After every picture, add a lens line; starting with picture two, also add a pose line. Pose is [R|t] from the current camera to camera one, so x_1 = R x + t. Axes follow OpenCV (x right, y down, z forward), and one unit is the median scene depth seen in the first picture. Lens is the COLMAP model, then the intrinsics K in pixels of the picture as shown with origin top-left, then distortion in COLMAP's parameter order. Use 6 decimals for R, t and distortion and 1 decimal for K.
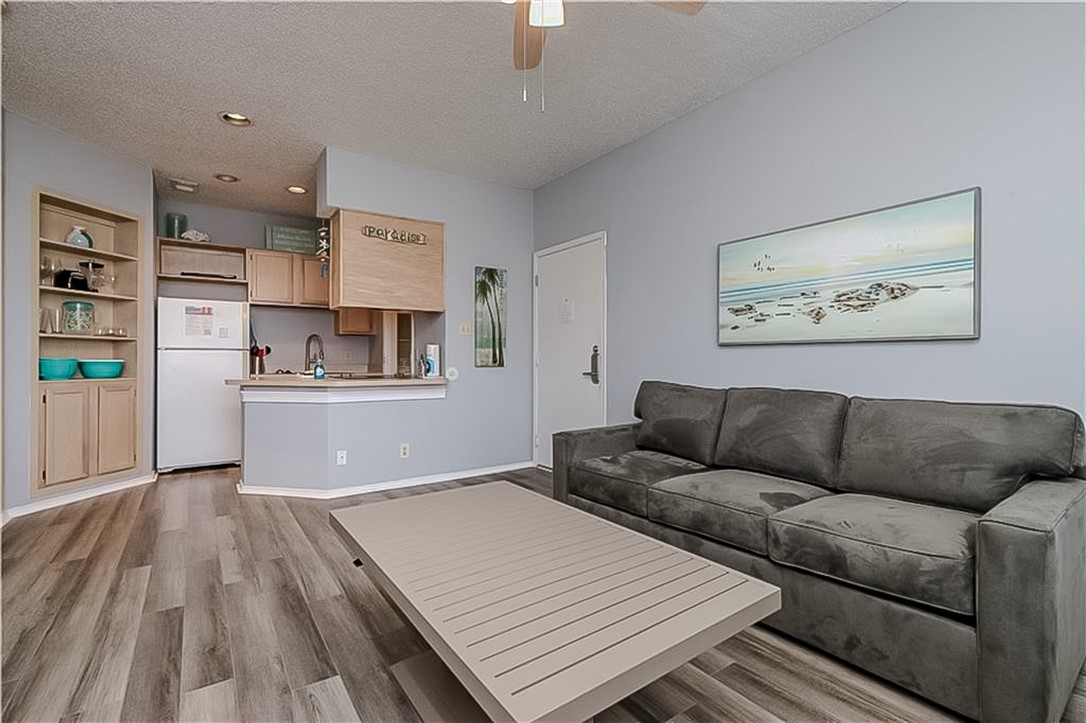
lens RADIAL K [[485.5, 0, 548.5], [0, 485.5, 352.5], [0, 0, 1]] dist [-0.000427, 0.000038]
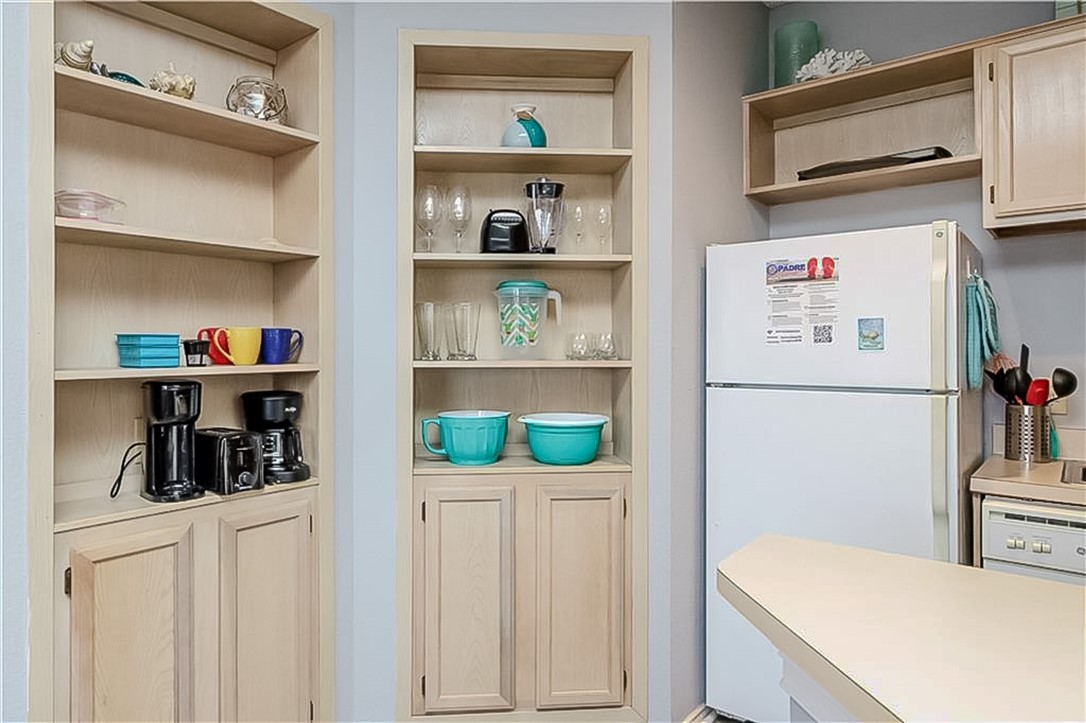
lens RADIAL K [[703.0, 0, 507.3], [0, 703.0, 348.7], [0, 0, 1]] dist [0.000500, -0.000601]
pose [[0.236308, -0.001528, -0.971677, -0.314237], [0.020315, 0.999788, 0.003368, -0.040365], [0.971466, -0.020535, 0.236289, 0.722539]]
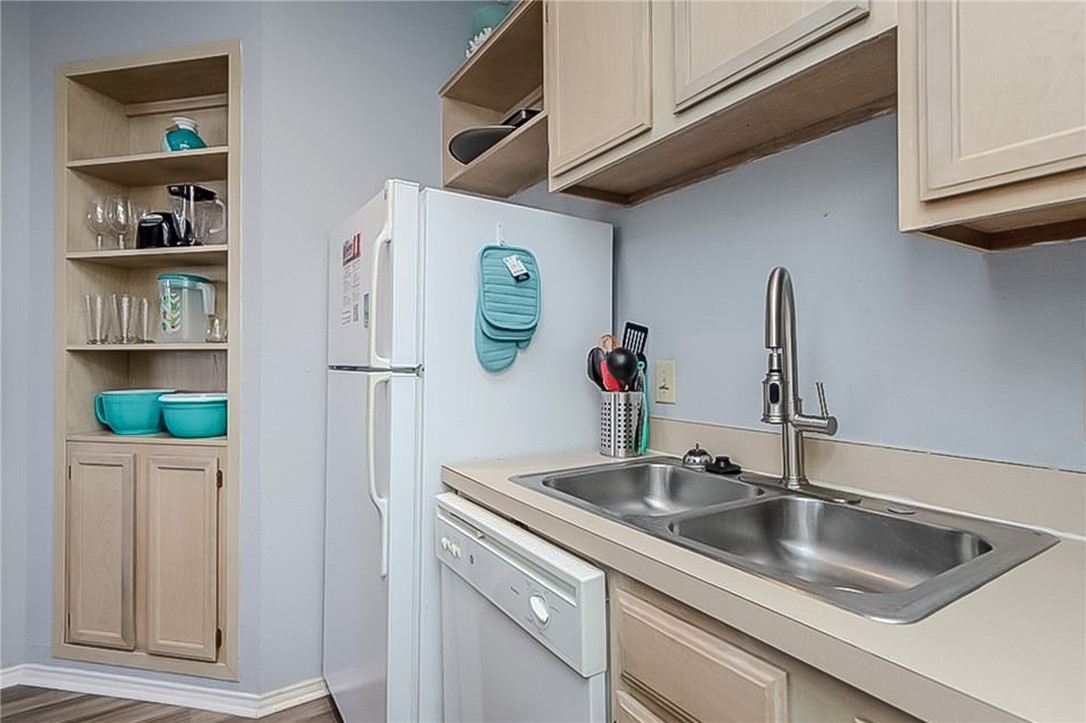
lens RADIAL K [[545.2, 0, 545.8], [0, 545.2, 360.7], [0, 0, 1]] dist [0.001993, -0.000003]
pose [[-0.051108, 0.002349, -0.998690, -0.375919], [0.021968, 0.999758, 0.001227, -0.009569], [0.998452, -0.021877, -0.051147, 1.198124]]
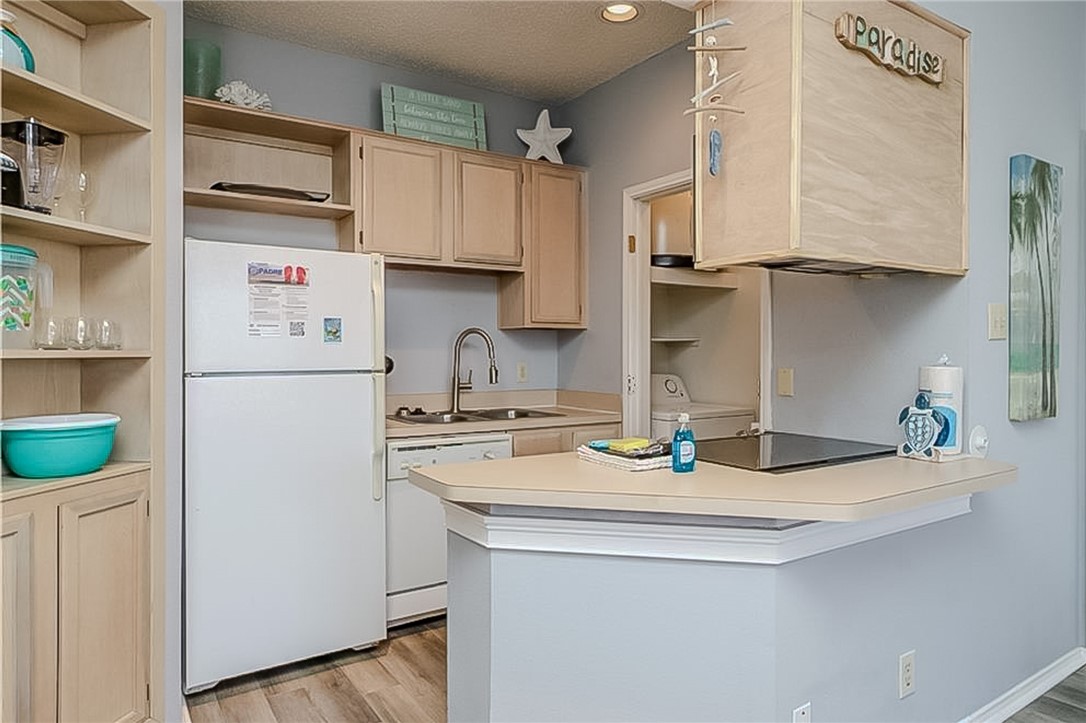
lens RADIAL K [[670.0, 0, 565.4], [0, 670.0, 347.6], [0, 0, 1]] dist [0.005856, 0.001161]
pose [[0.999775, -0.000016, -0.021217, -0.496983], [0.000303, 0.999908, 0.013539, -0.036020], [0.021215, -0.013543, 0.999683, 0.480755]]
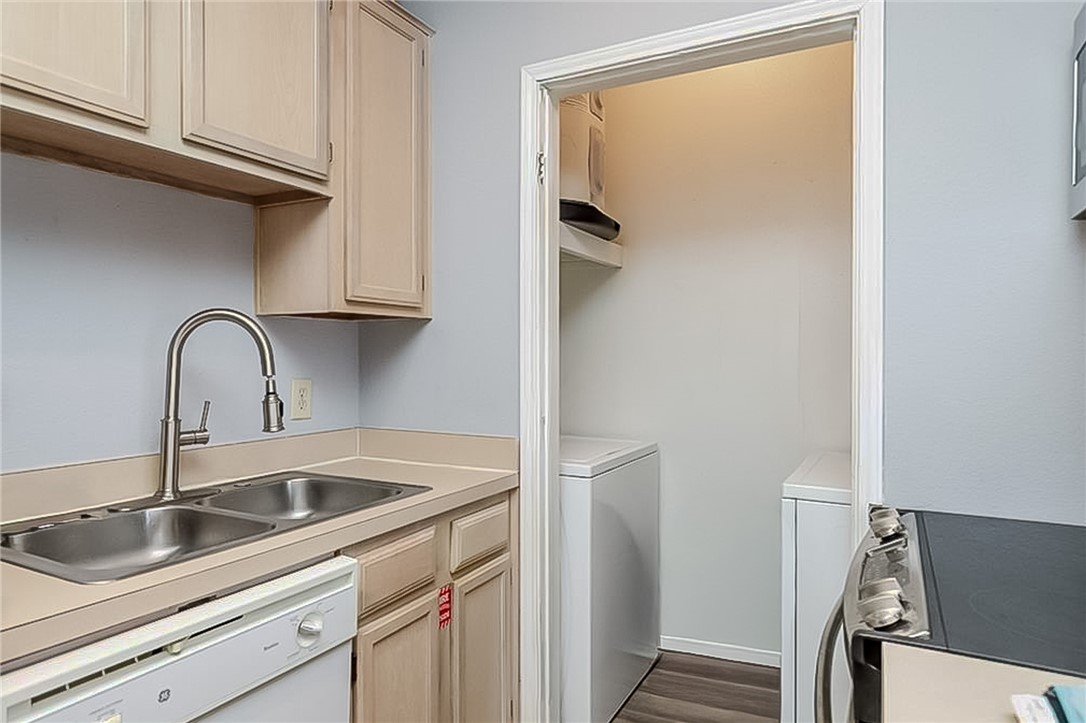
lens RADIAL K [[653.8, 0, 543.0], [0, 653.8, 361.5], [0, 0, 1]] dist [0.002091, 0.000307]
pose [[0.898770, -0.001340, 0.438419, -0.623590], [-0.011226, 0.999597, 0.026069, -0.031311], [-0.438277, -0.028352, 0.898393, 0.895602]]
